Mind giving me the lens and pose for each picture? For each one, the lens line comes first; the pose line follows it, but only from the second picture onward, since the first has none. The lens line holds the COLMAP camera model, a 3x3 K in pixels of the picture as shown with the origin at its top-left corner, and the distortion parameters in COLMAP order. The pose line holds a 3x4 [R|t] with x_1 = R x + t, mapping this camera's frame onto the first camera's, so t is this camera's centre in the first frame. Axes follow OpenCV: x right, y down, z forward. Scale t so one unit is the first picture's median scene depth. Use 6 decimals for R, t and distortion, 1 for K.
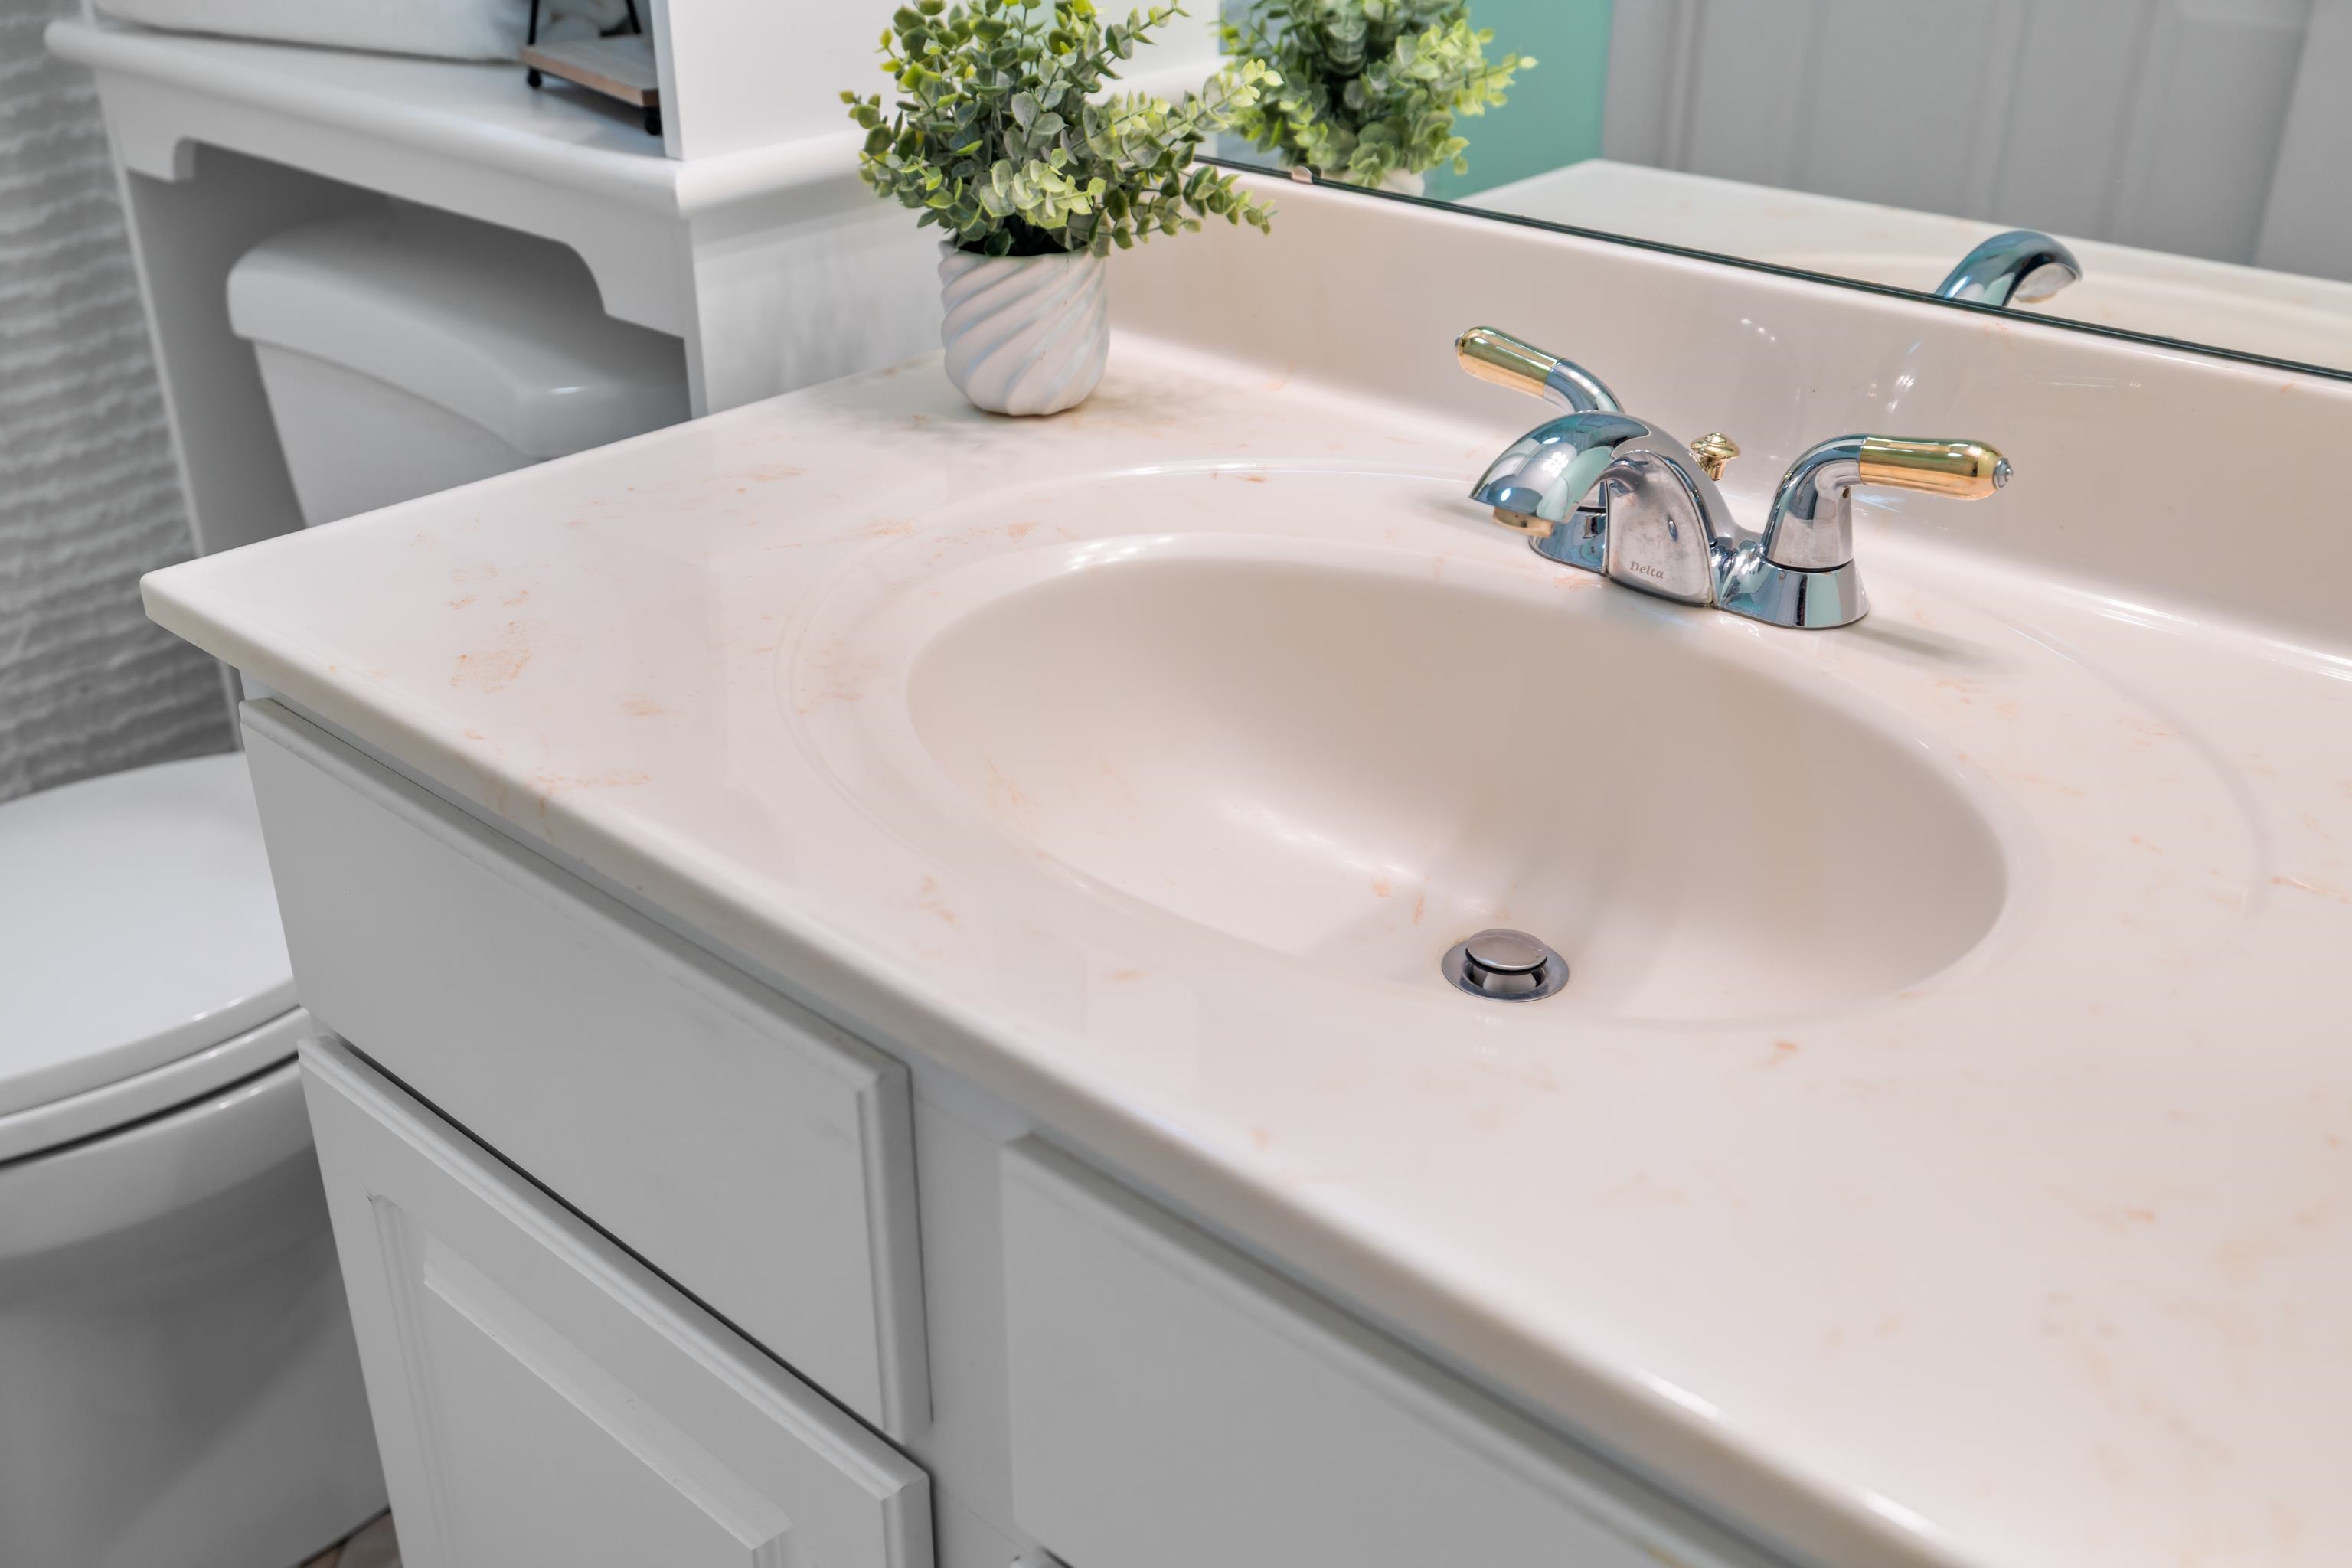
lens RADIAL K [[2241.0, 0, 1167.9], [0, 2241.0, 780.2], [0, 0, 1]] dist [0.140938, -0.423388]
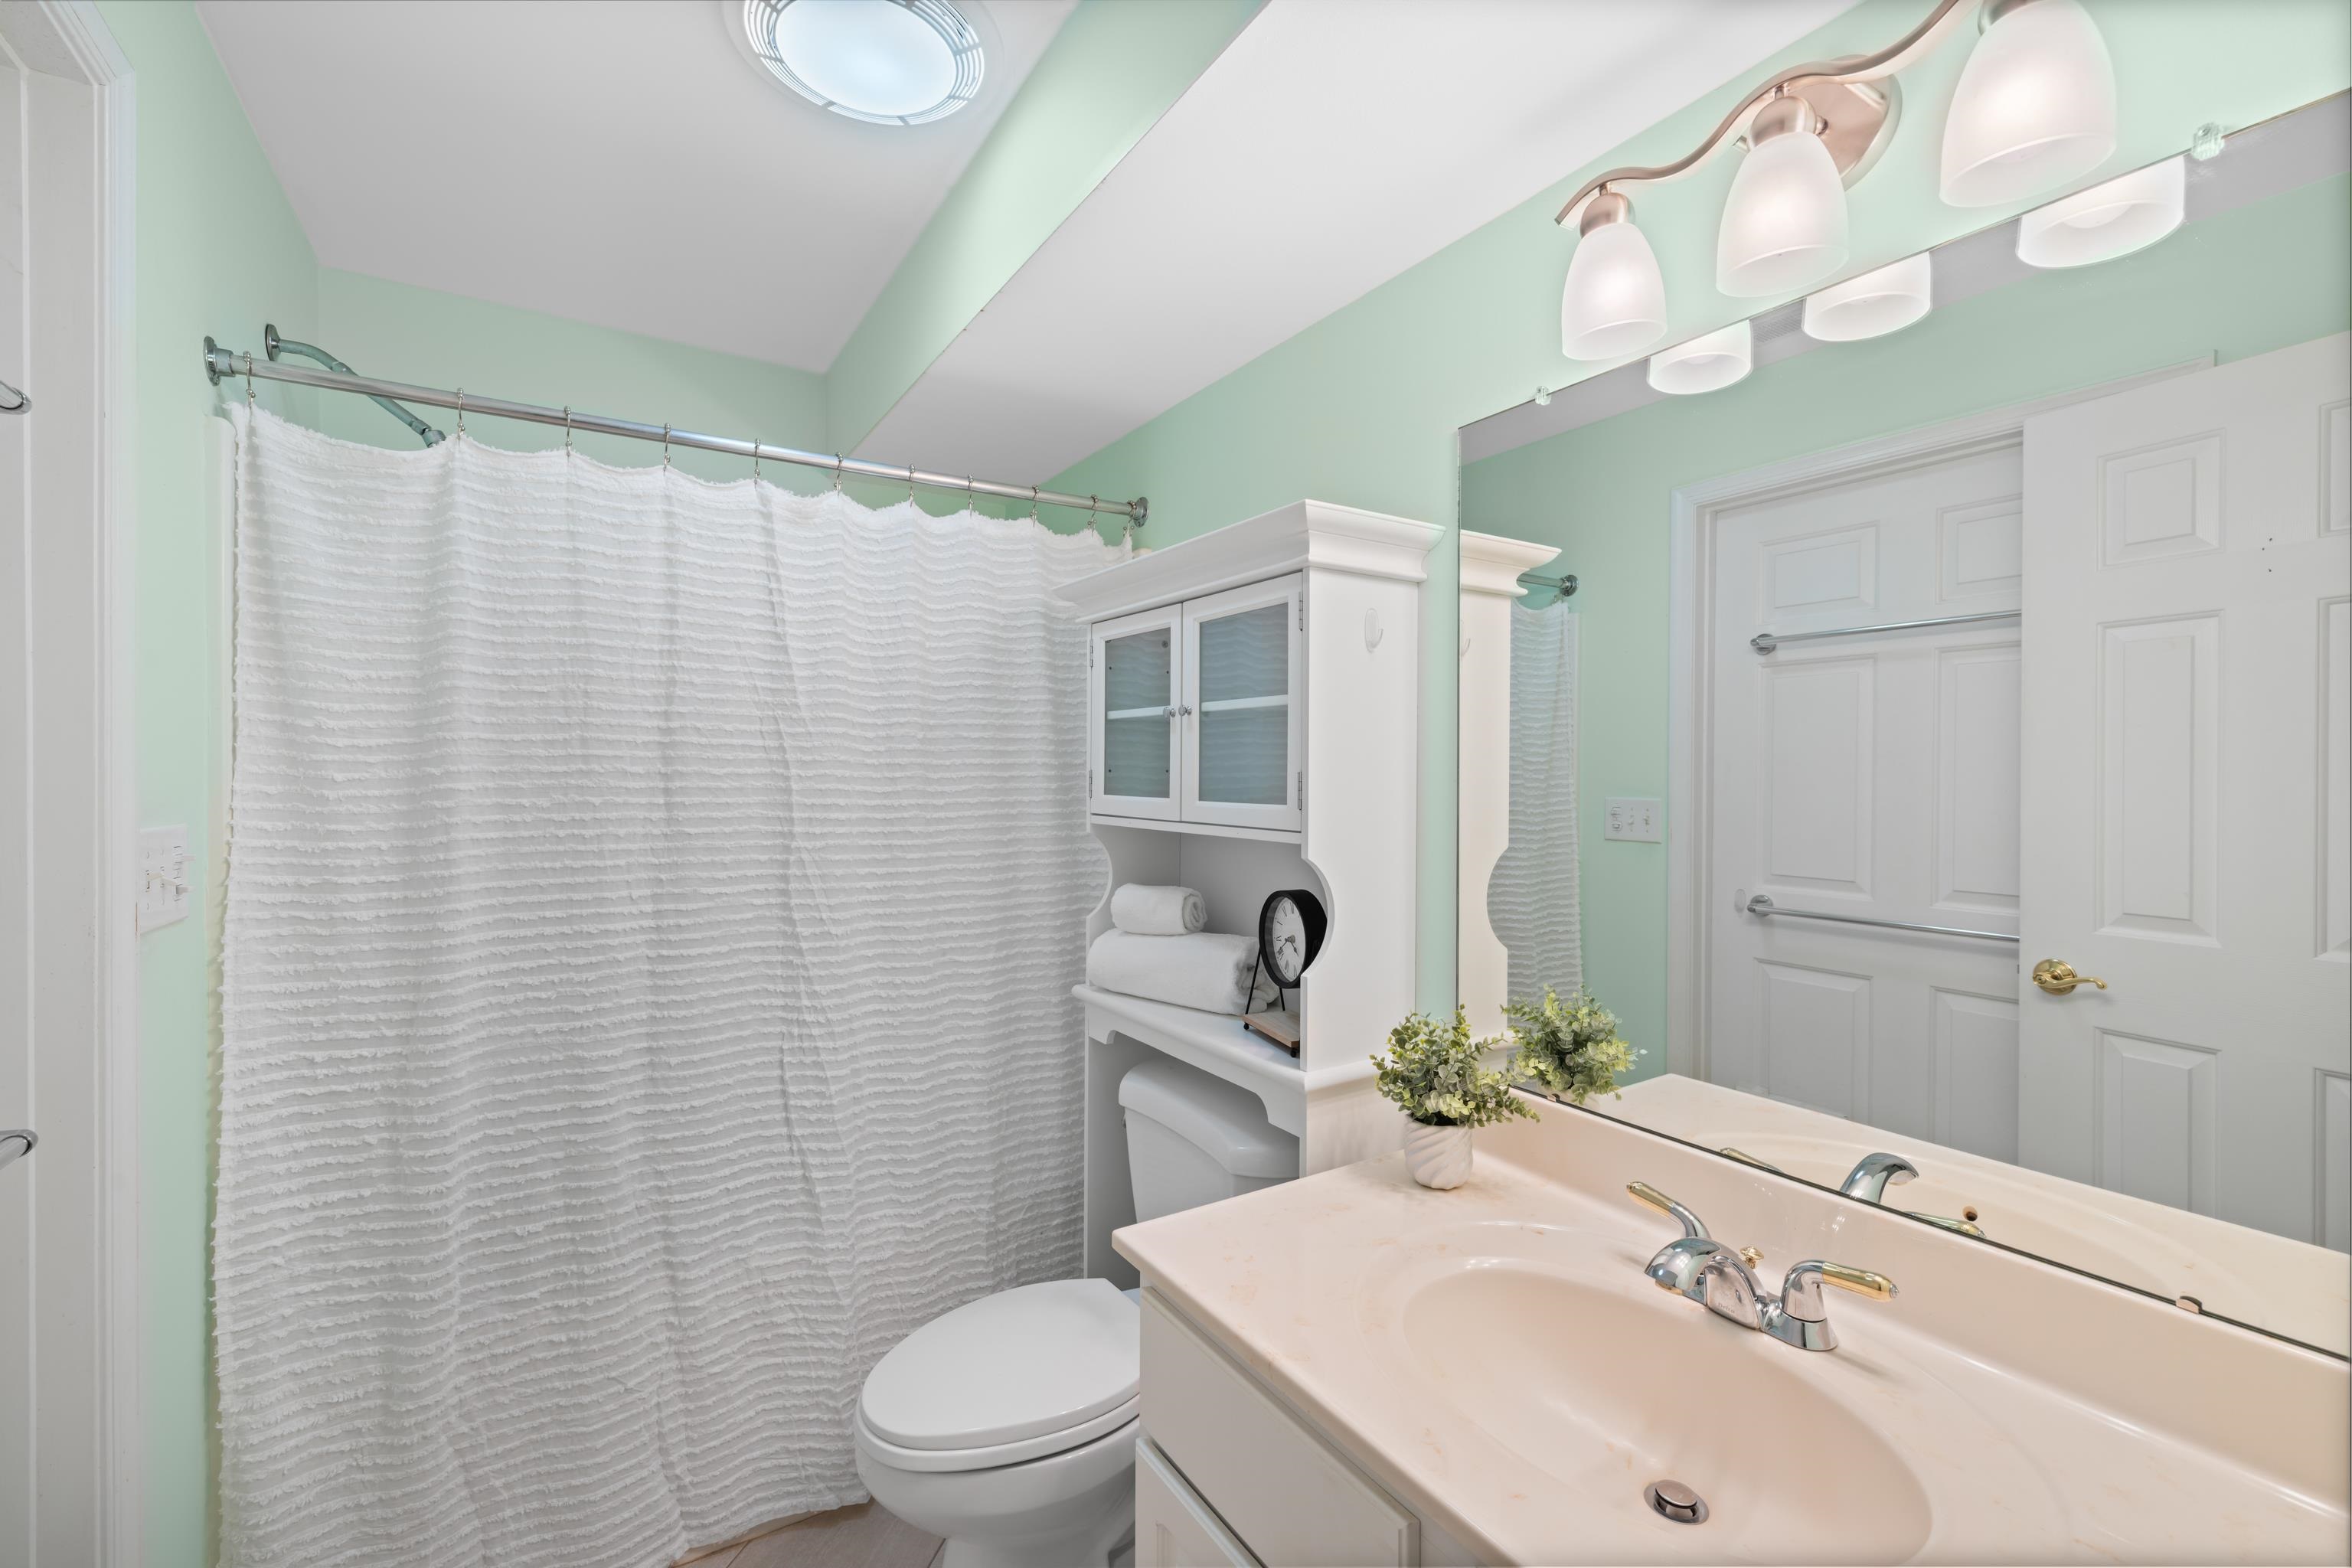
lens RADIAL K [[986.2, 0, 1178.1], [0, 986.2, 784.1], [0, 0, 1]] dist [0.002209, -0.000058]
pose [[0.964771, 0.005639, -0.263030, -0.059598], [-0.122603, 0.894214, -0.430524, -0.060279], [0.232777, 0.447605, 0.863403, -0.218816]]
